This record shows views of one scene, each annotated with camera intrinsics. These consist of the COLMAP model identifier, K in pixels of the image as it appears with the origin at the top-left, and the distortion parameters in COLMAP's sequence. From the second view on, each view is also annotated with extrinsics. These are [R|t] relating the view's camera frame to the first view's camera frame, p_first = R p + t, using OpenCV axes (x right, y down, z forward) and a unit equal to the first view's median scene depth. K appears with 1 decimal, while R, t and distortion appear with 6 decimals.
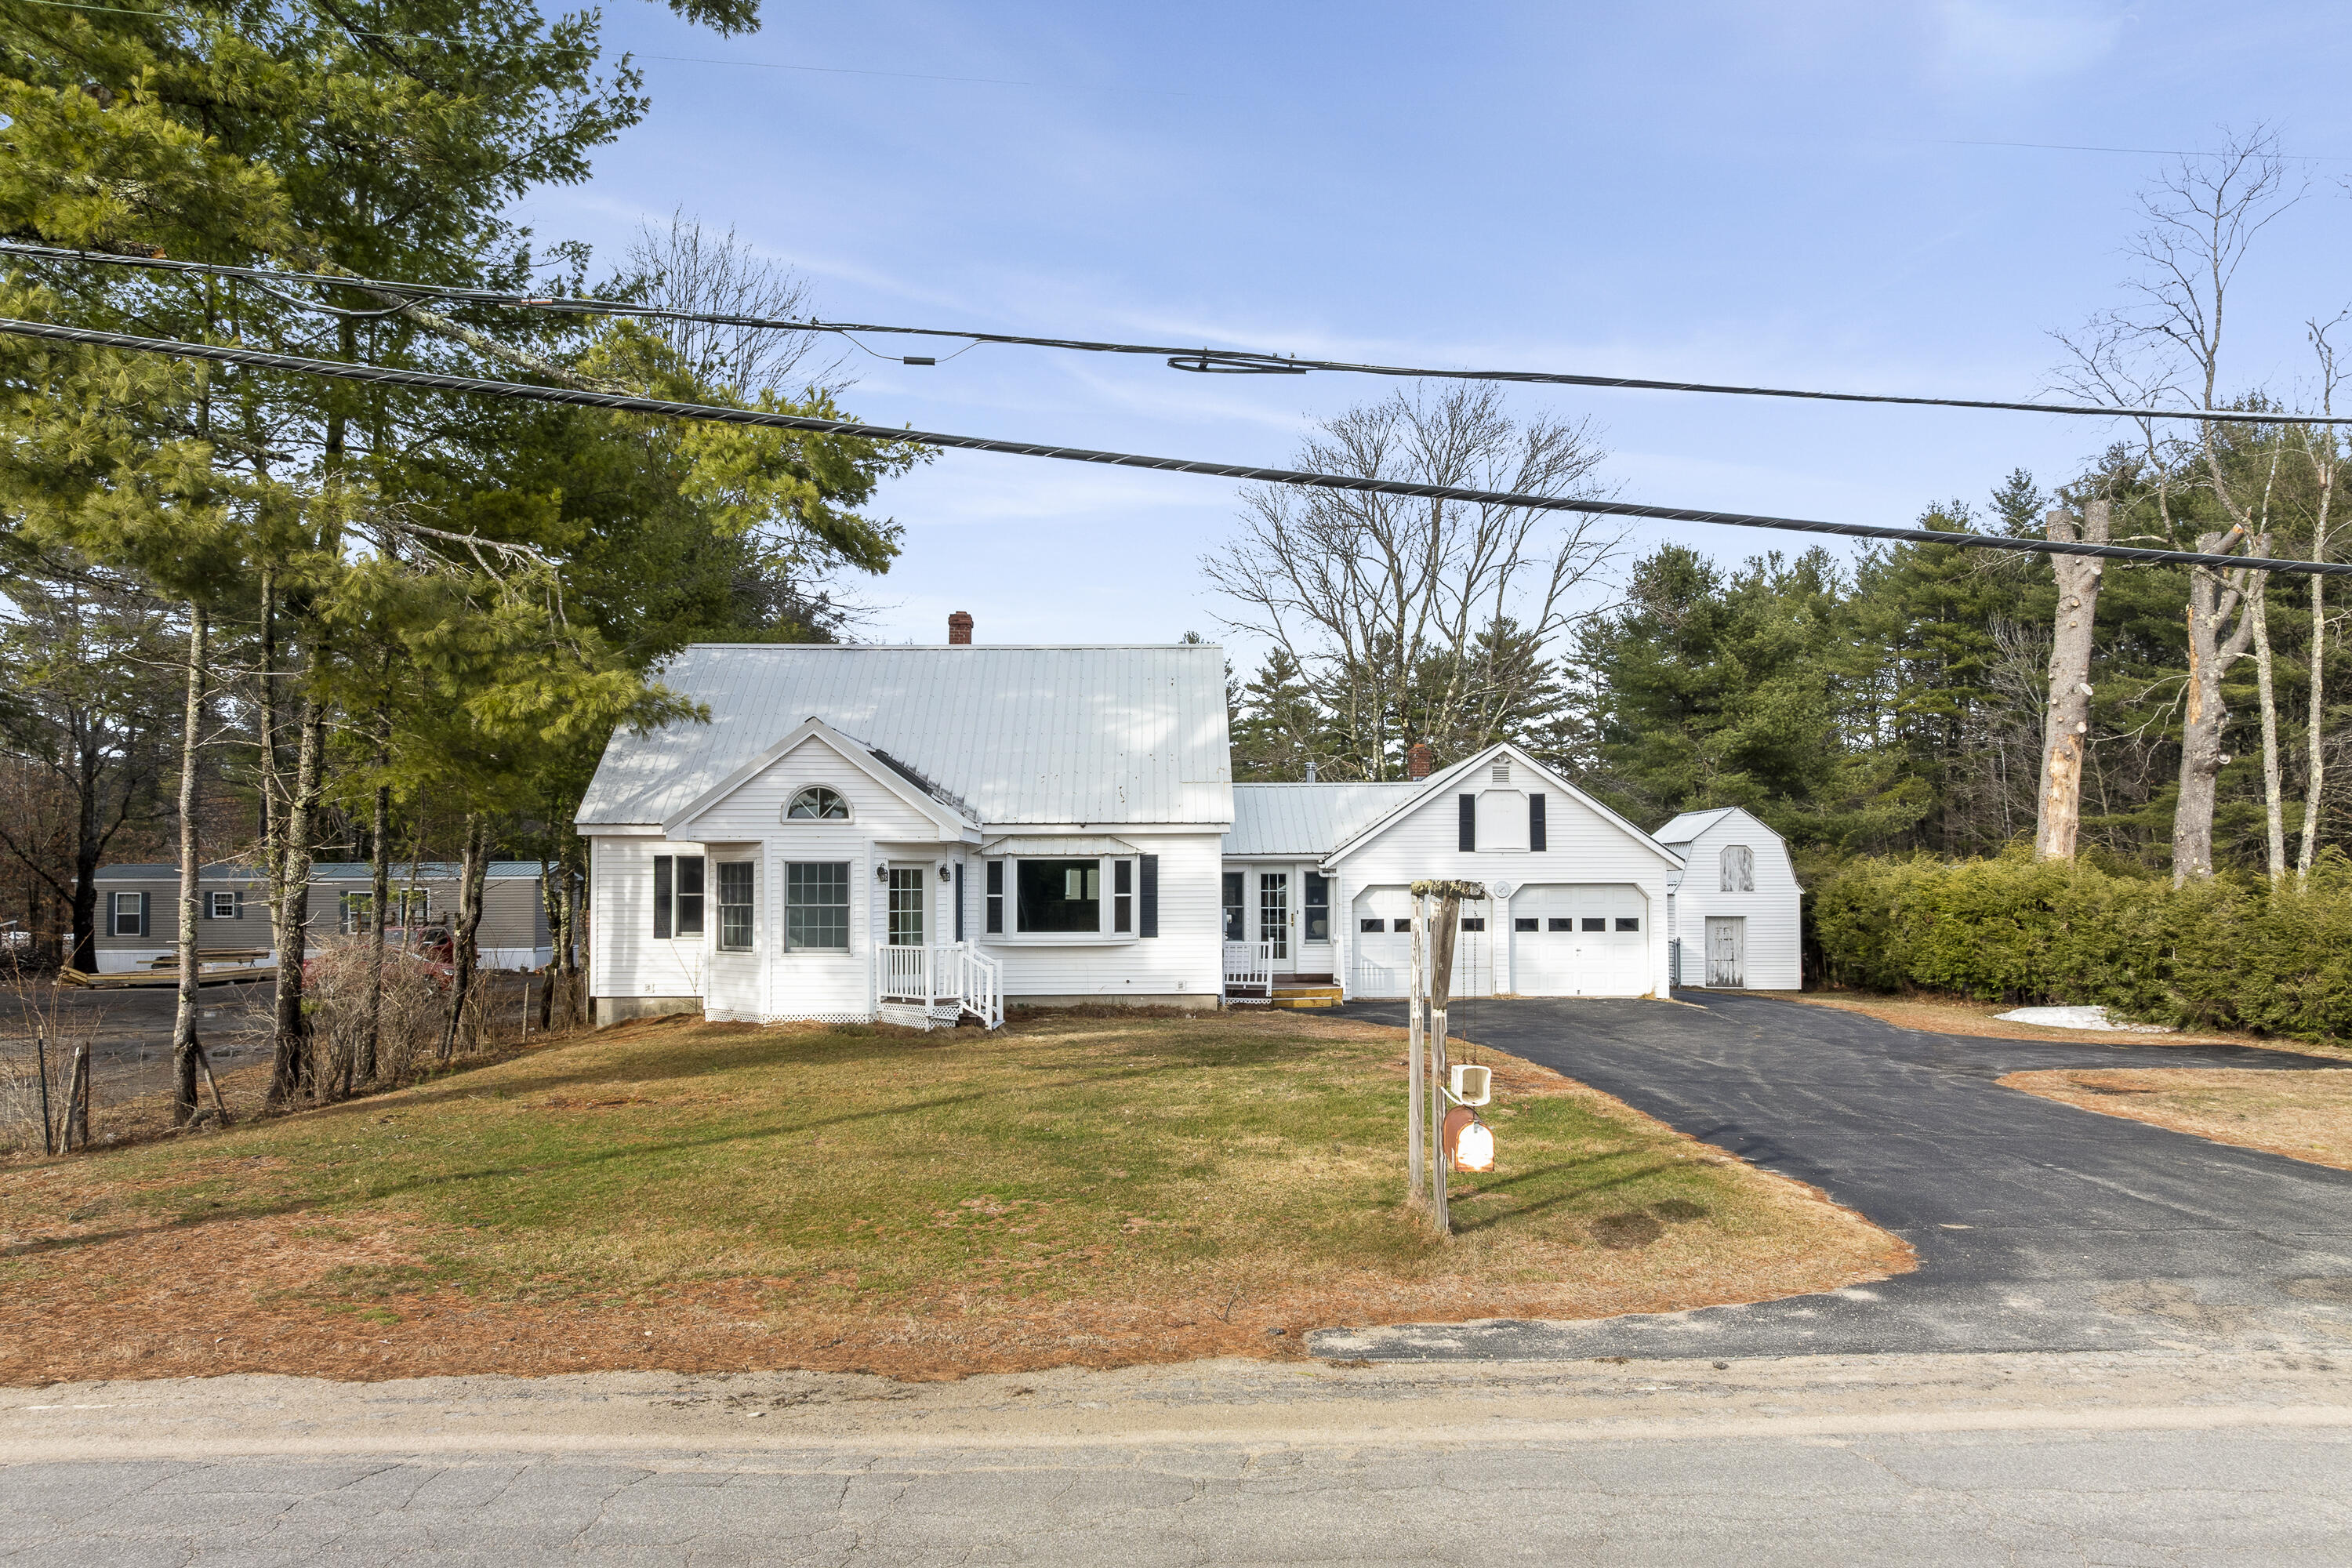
lens RADIAL K [[1626.6, 0, 1174.3], [0, 1626.6, 815.1], [0, 0, 1]] dist [-0.007350, -0.002233]
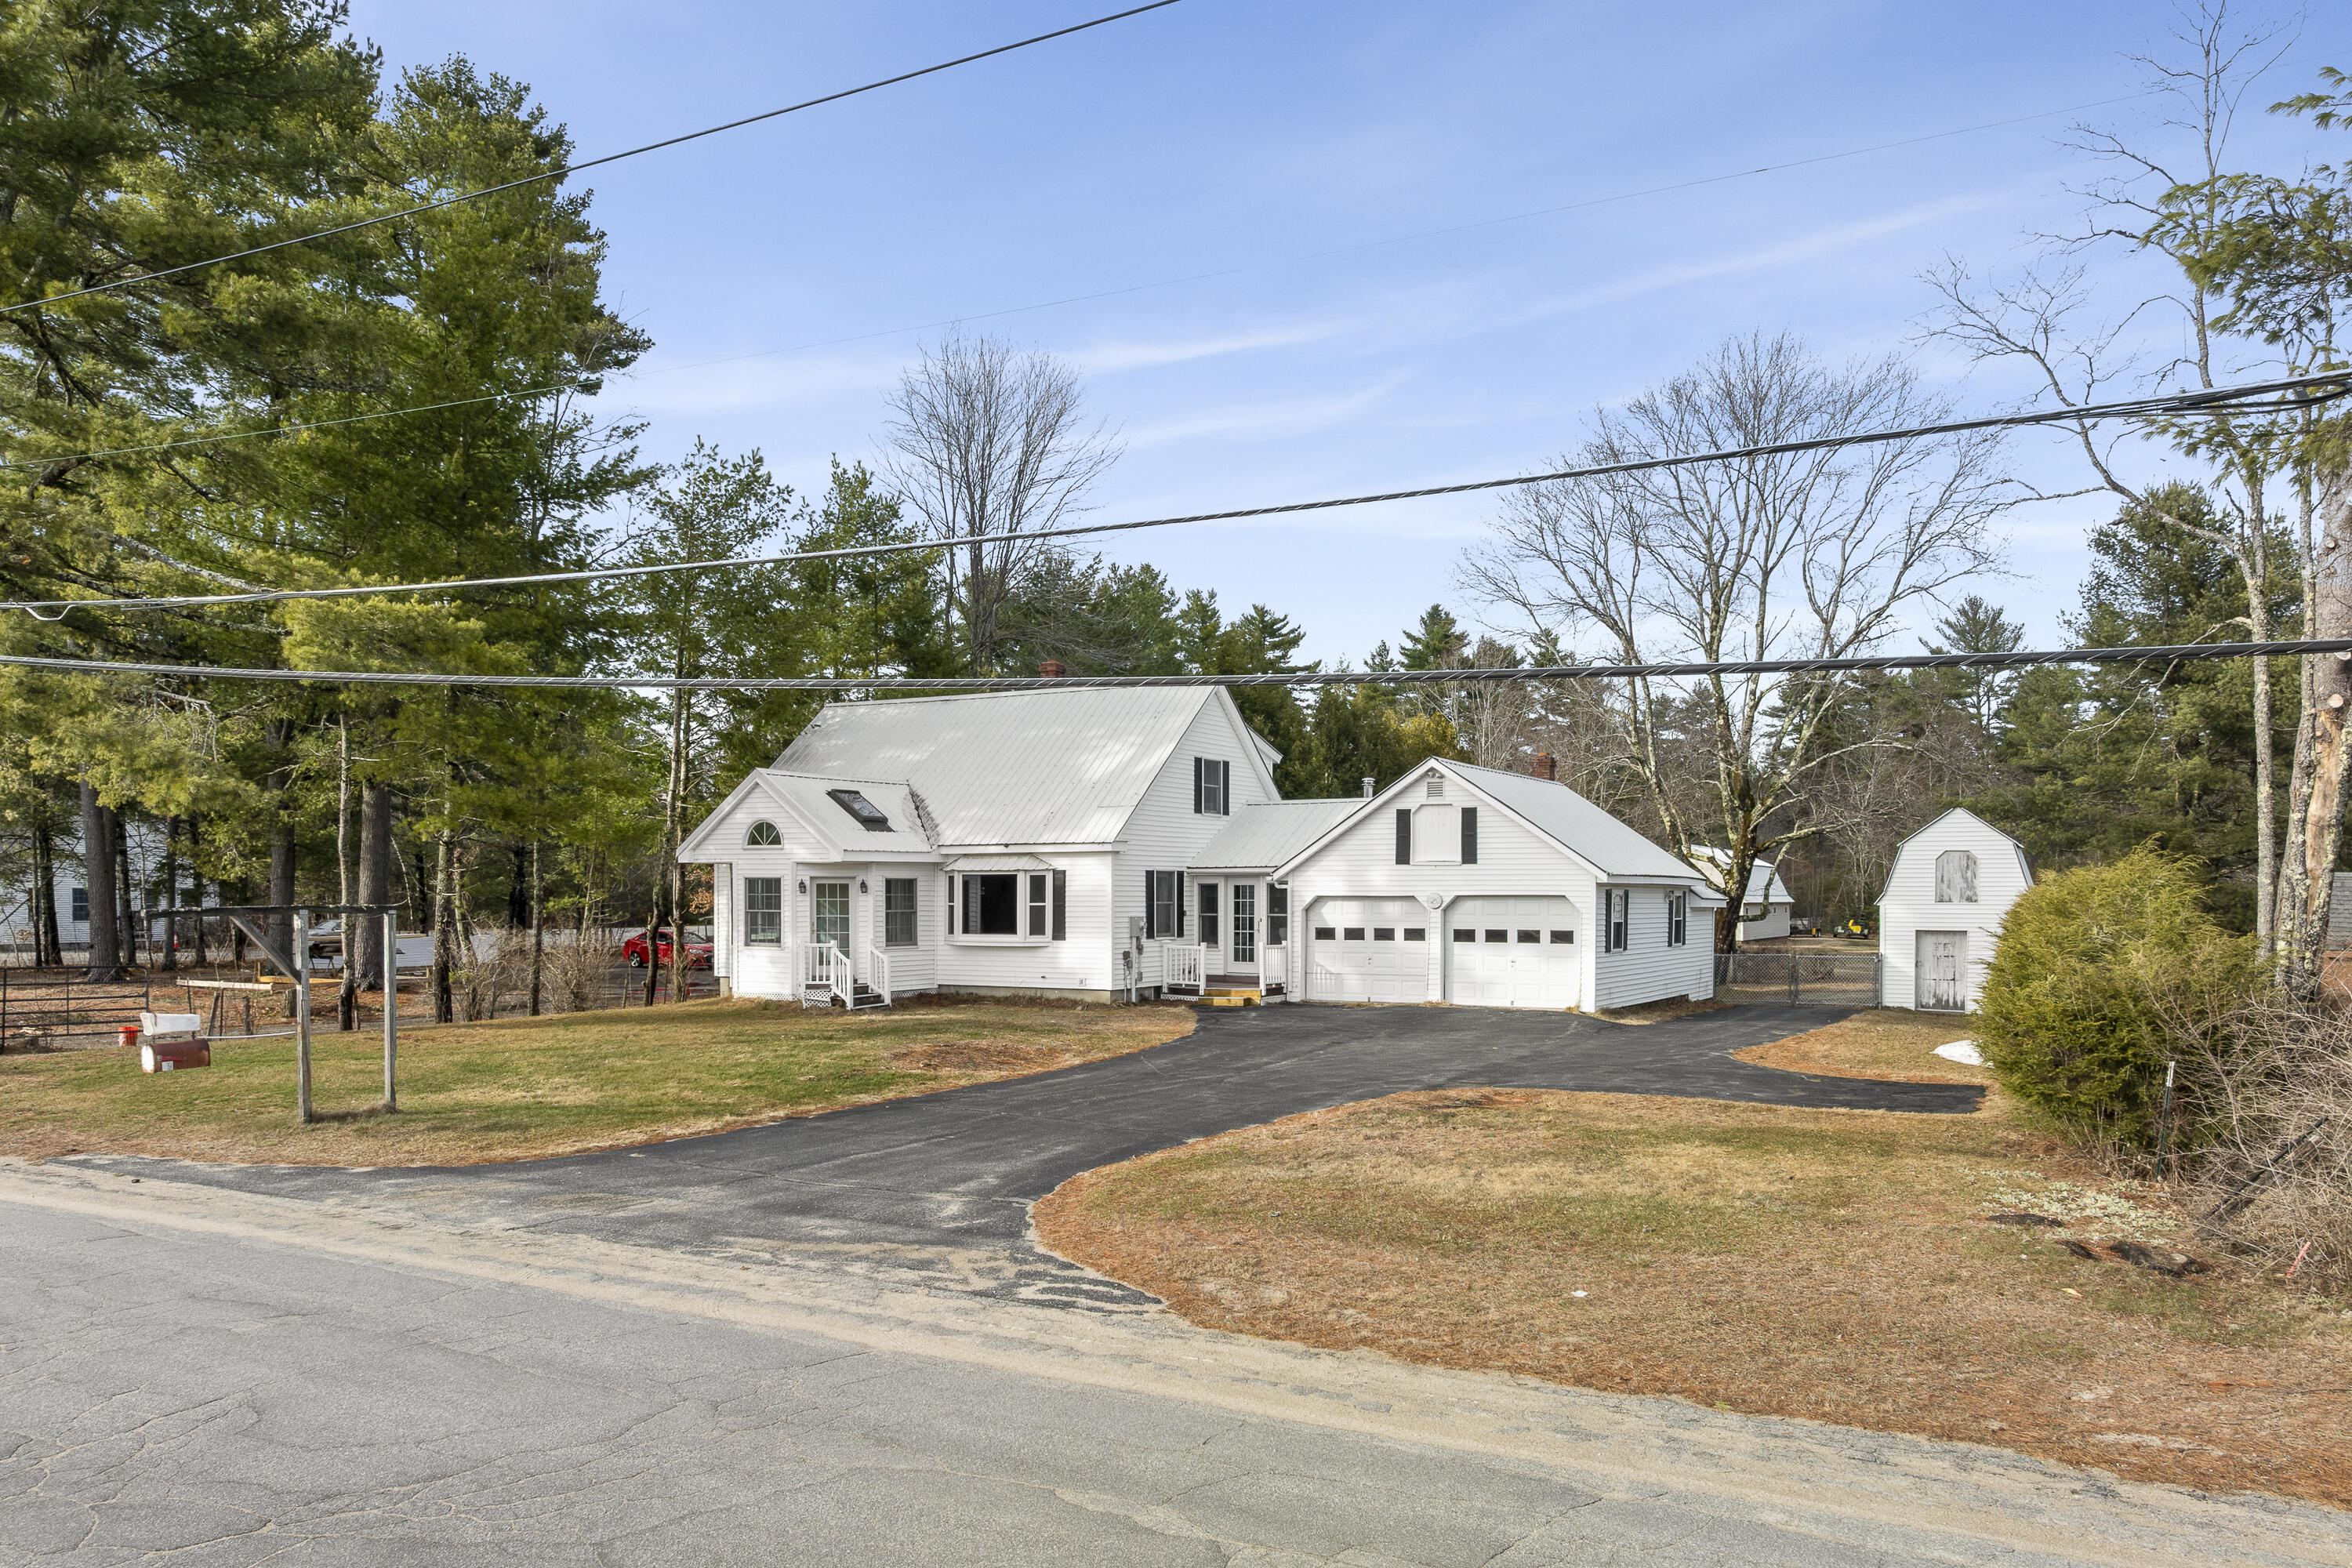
lens RADIAL K [[1654.9, 0, 1179.4], [0, 1654.9, 917.2], [0, 0, 1]] dist [0.000526, -0.001056]
pose [[0.859473, 0.012619, -0.511025, 0.605351], [0.020426, 0.998049, 0.058998, -0.009328], [0.510773, -0.061146, 0.857539, 0.015119]]
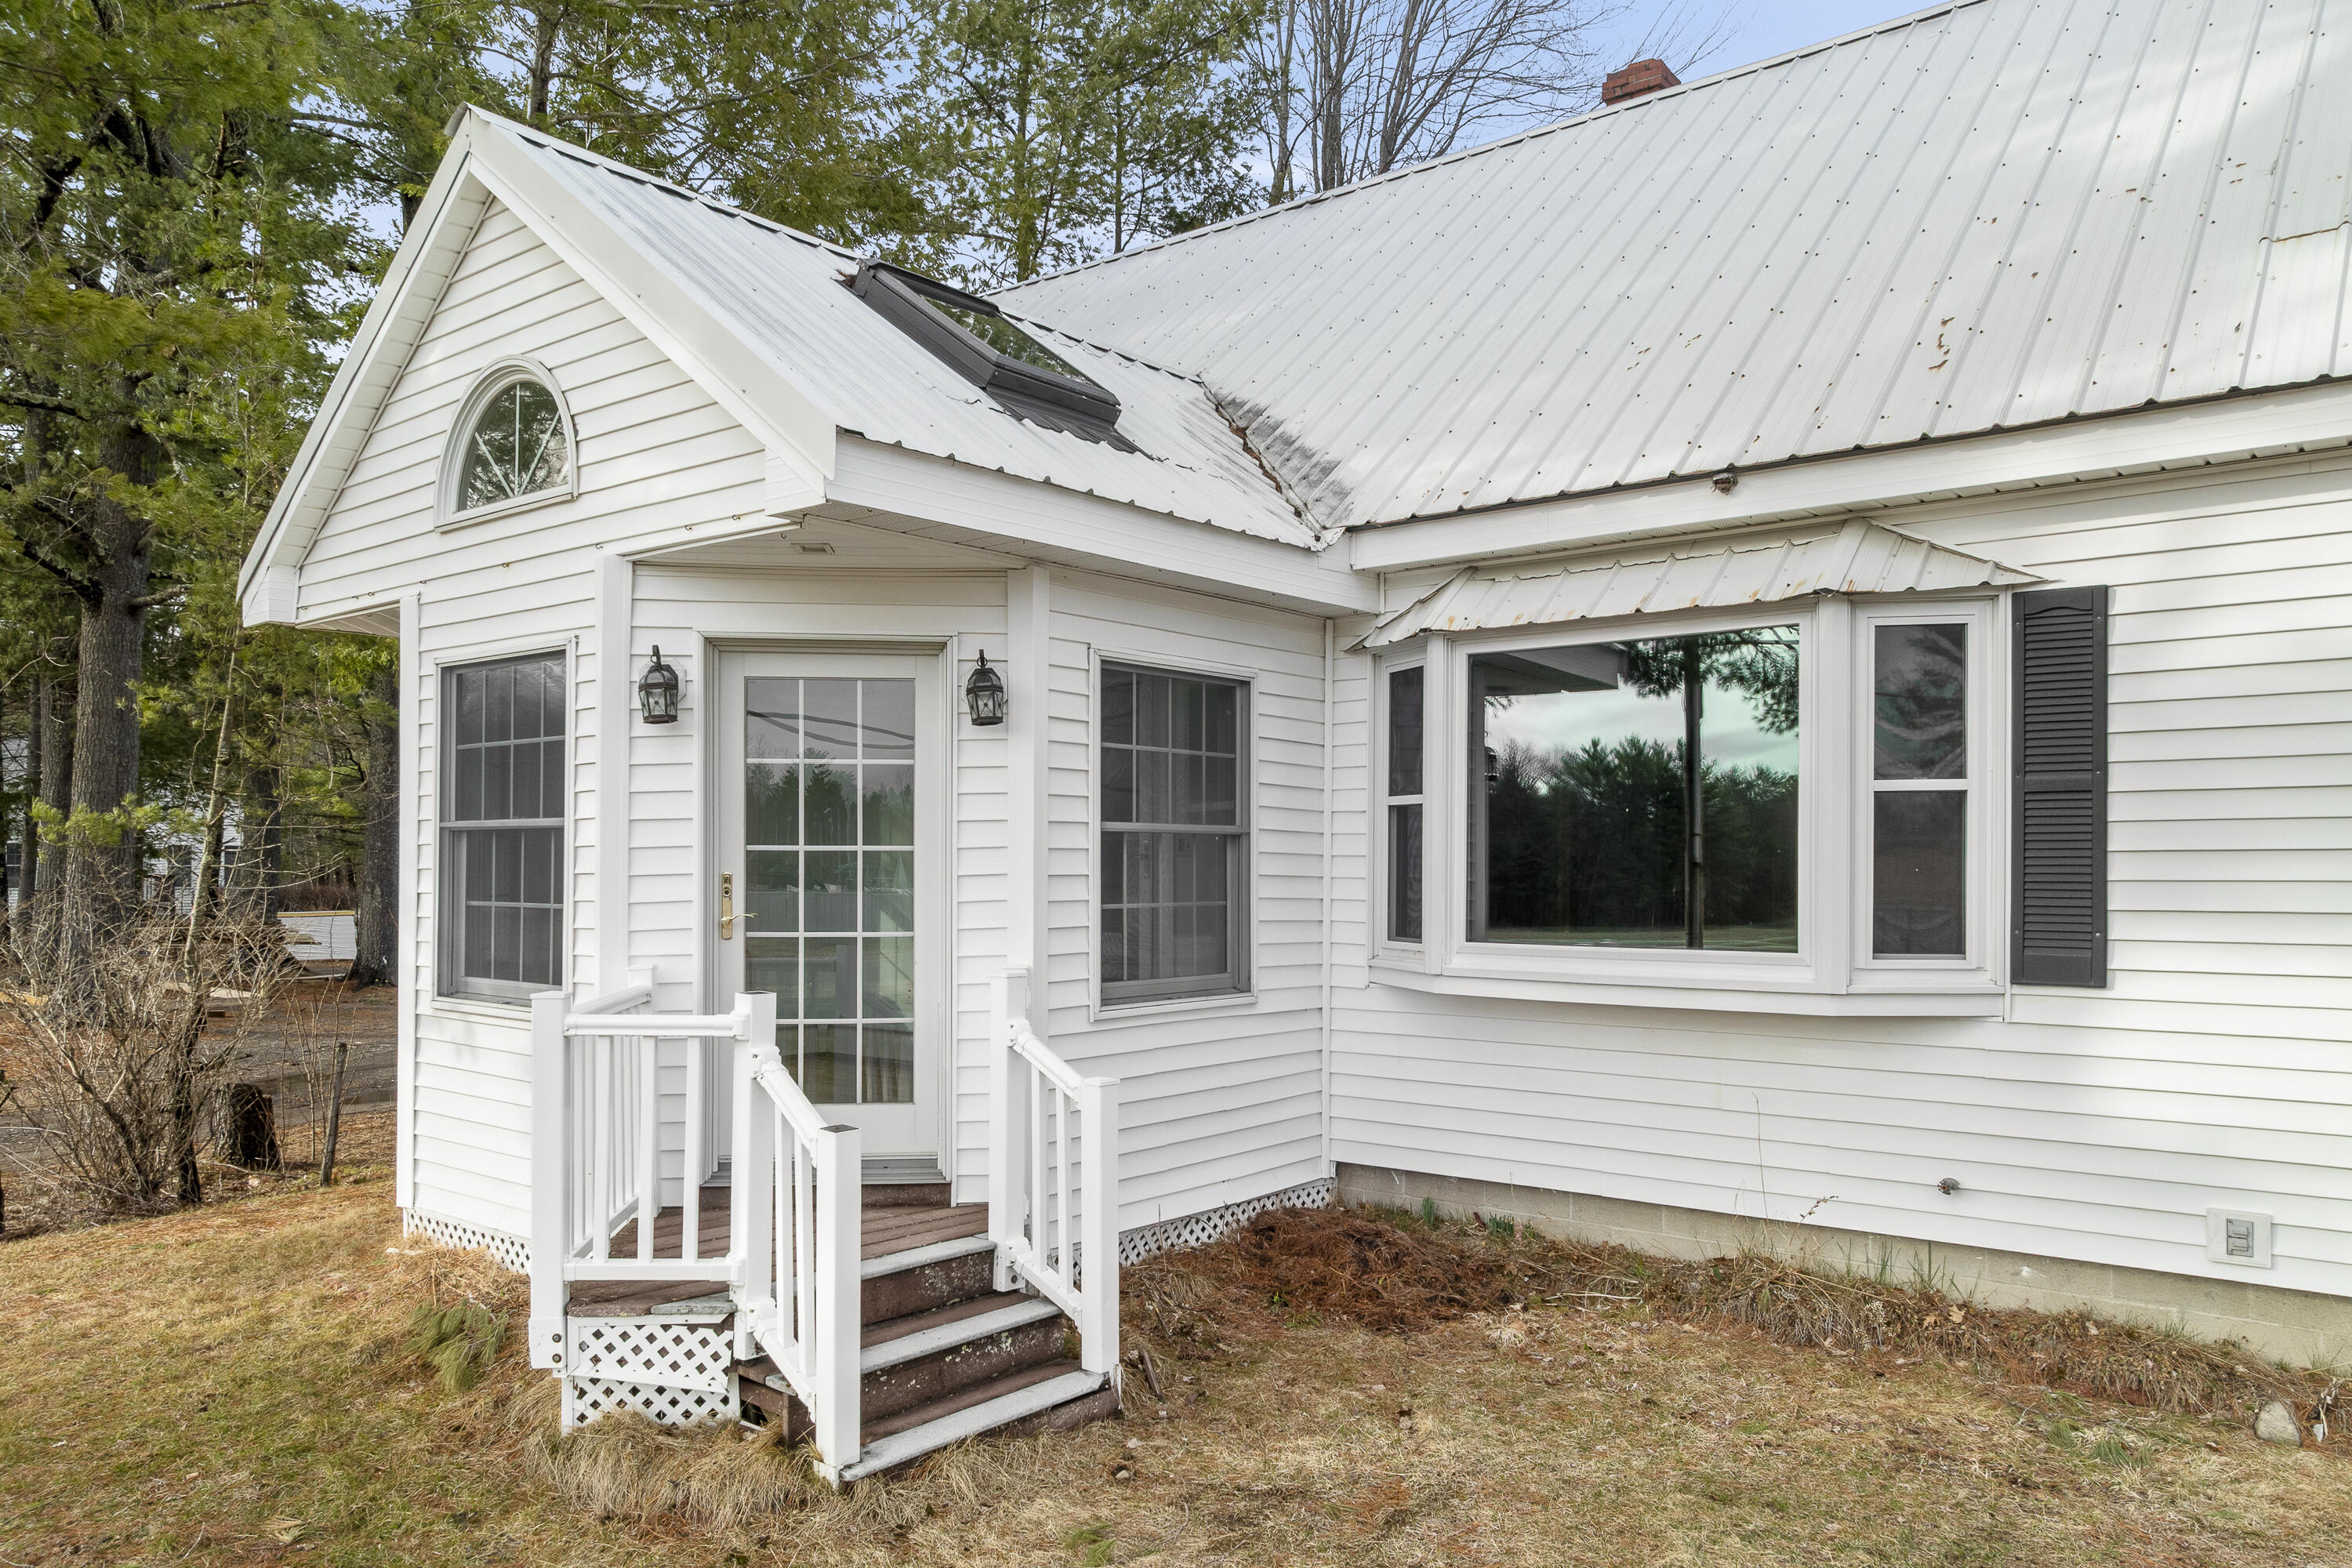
lens RADIAL K [[1631.4, 0, 1176.5], [0, 1631.4, 855.7], [0, 0, 1]] dist [-0.006794, -0.000432]
pose [[0.770464, 0.002072, -0.637480, 0.027095], [0.025403, 0.999101, 0.033949, 0.043736], [0.636977, -0.042351, 0.769718, 0.691310]]
